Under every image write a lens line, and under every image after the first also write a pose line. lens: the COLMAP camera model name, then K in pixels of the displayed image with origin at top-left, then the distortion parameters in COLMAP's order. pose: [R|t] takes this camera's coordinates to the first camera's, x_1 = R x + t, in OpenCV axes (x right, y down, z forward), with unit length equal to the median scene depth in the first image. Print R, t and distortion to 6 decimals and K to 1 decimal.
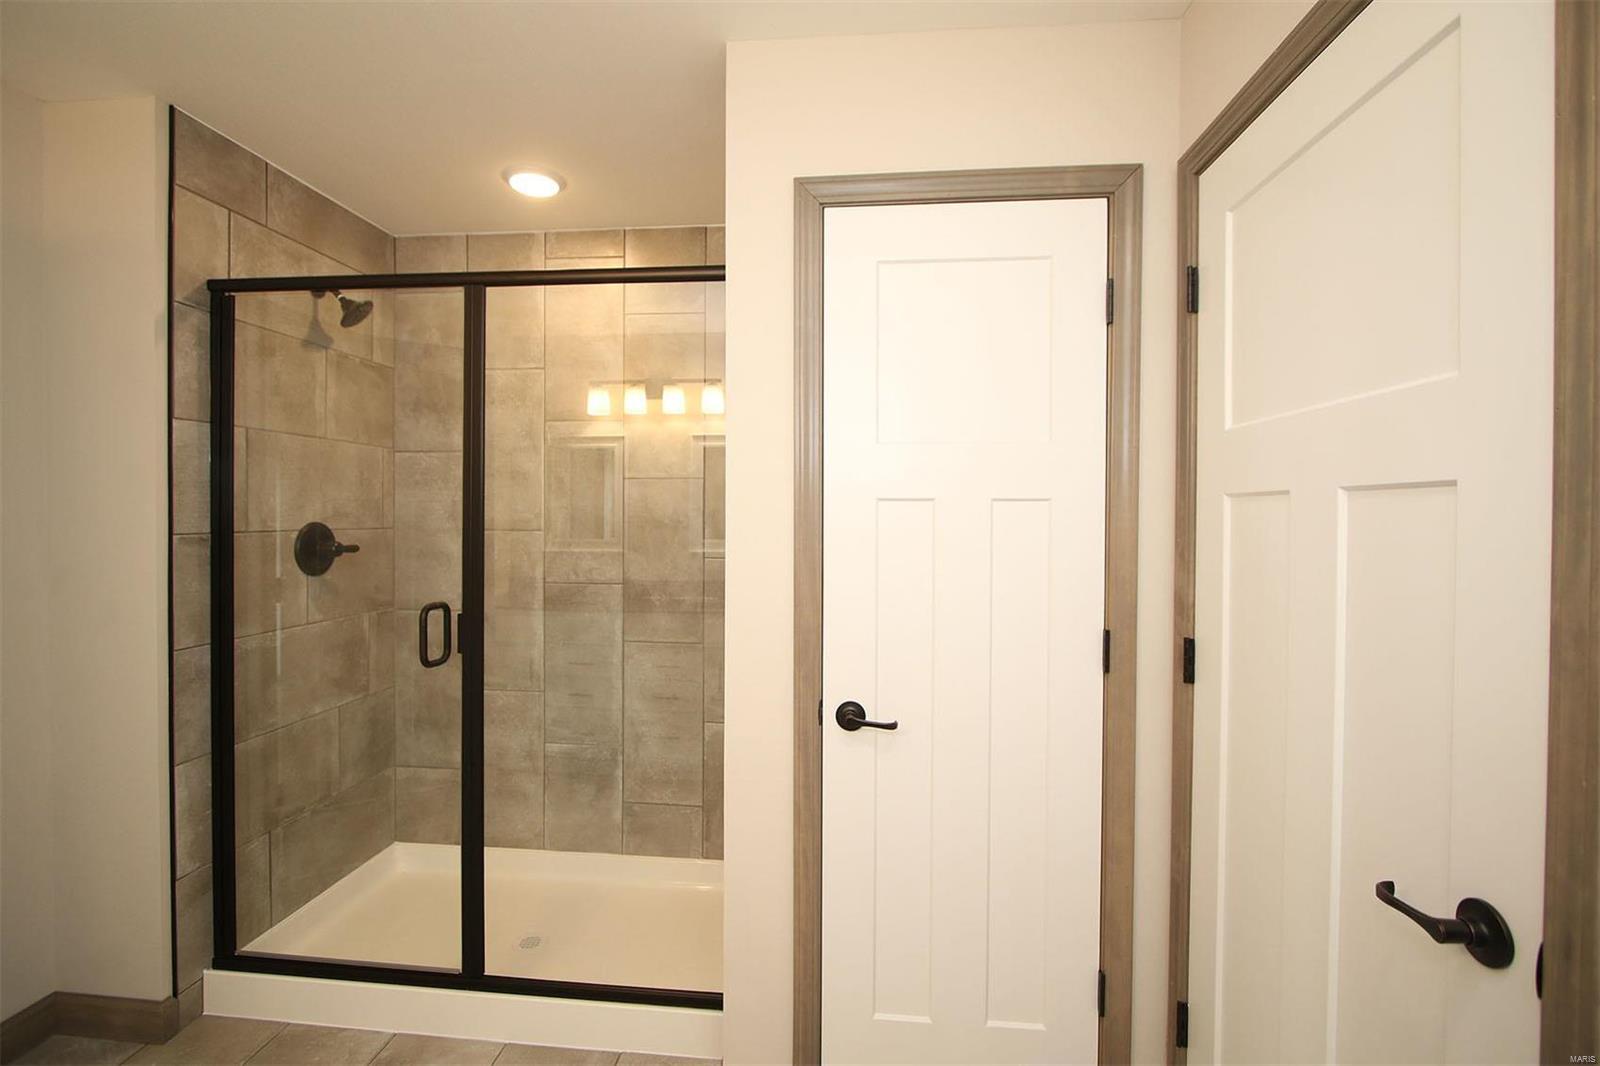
lens RADIAL K [[731.9, 0, 797.5], [0, 731.9, 524.9], [0, 0, 1]] dist [-0.012119, 0.002195]
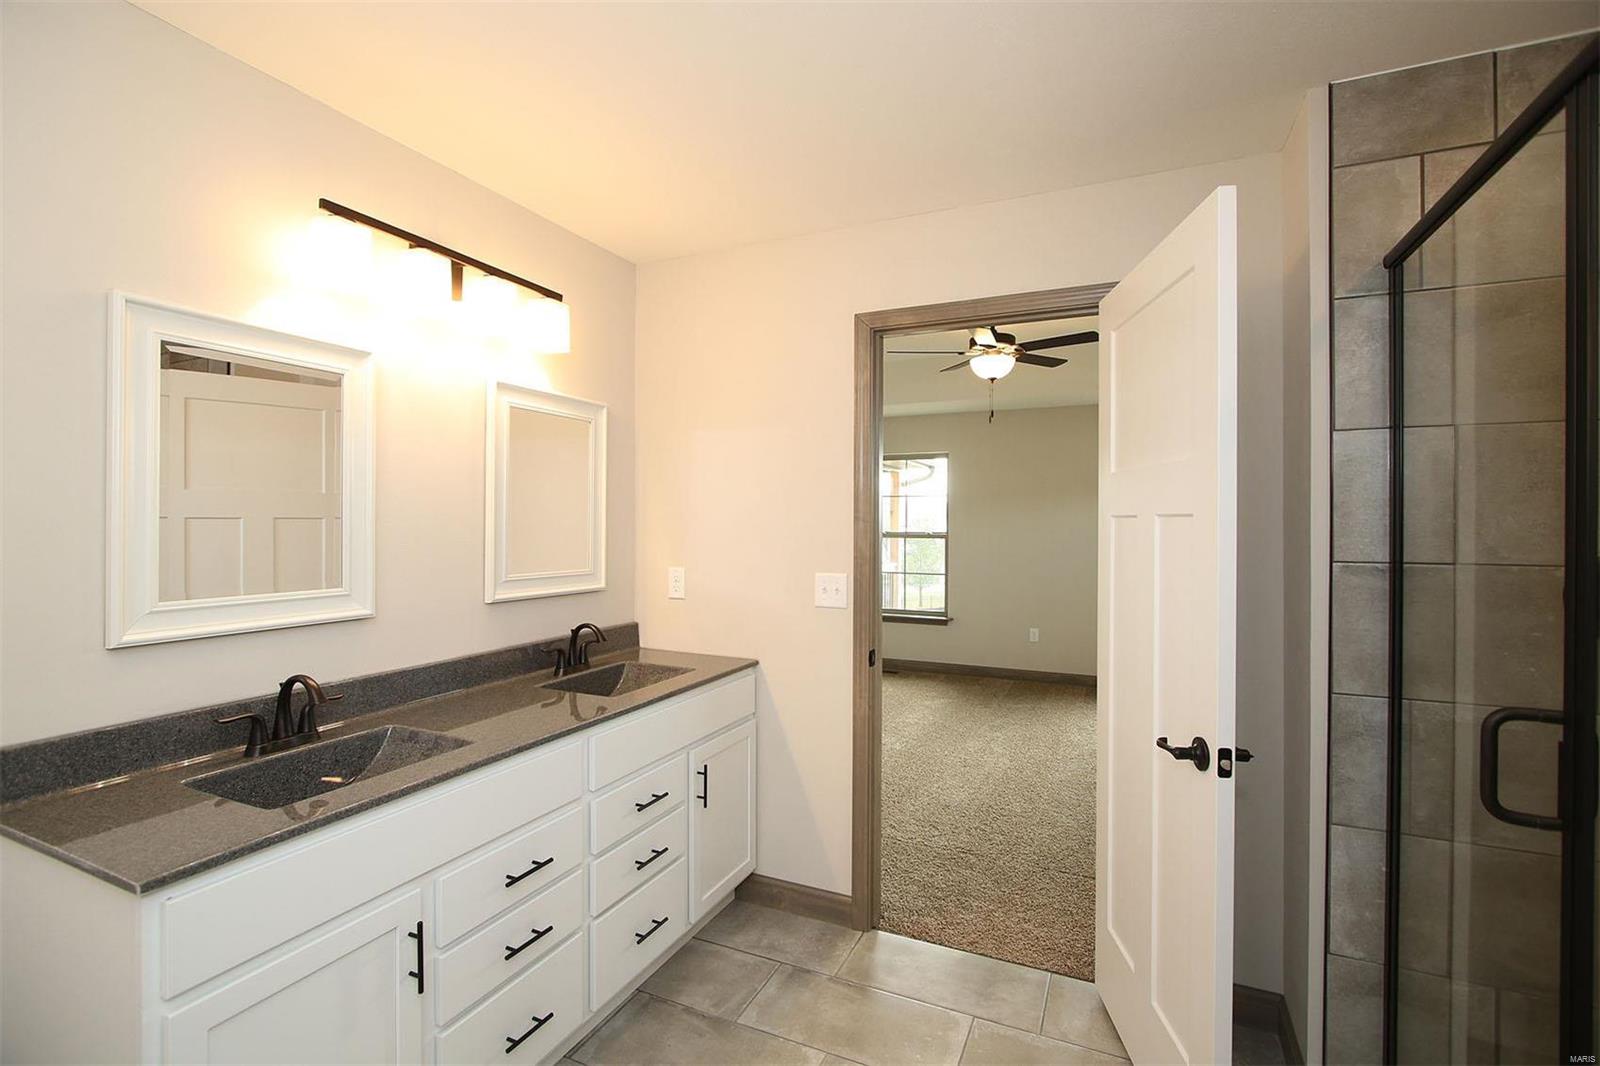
lens RADIAL K [[731.9, 0, 802.8], [0, 731.9, 527.4], [0, 0, 1]] dist [-0.012119, 0.002195]
pose [[-0.349089, -0.004472, -0.937079, 0.196508], [-0.023048, 0.999727, 0.003815, -0.016750], [0.936806, 0.022929, -0.349097, 0.686286]]
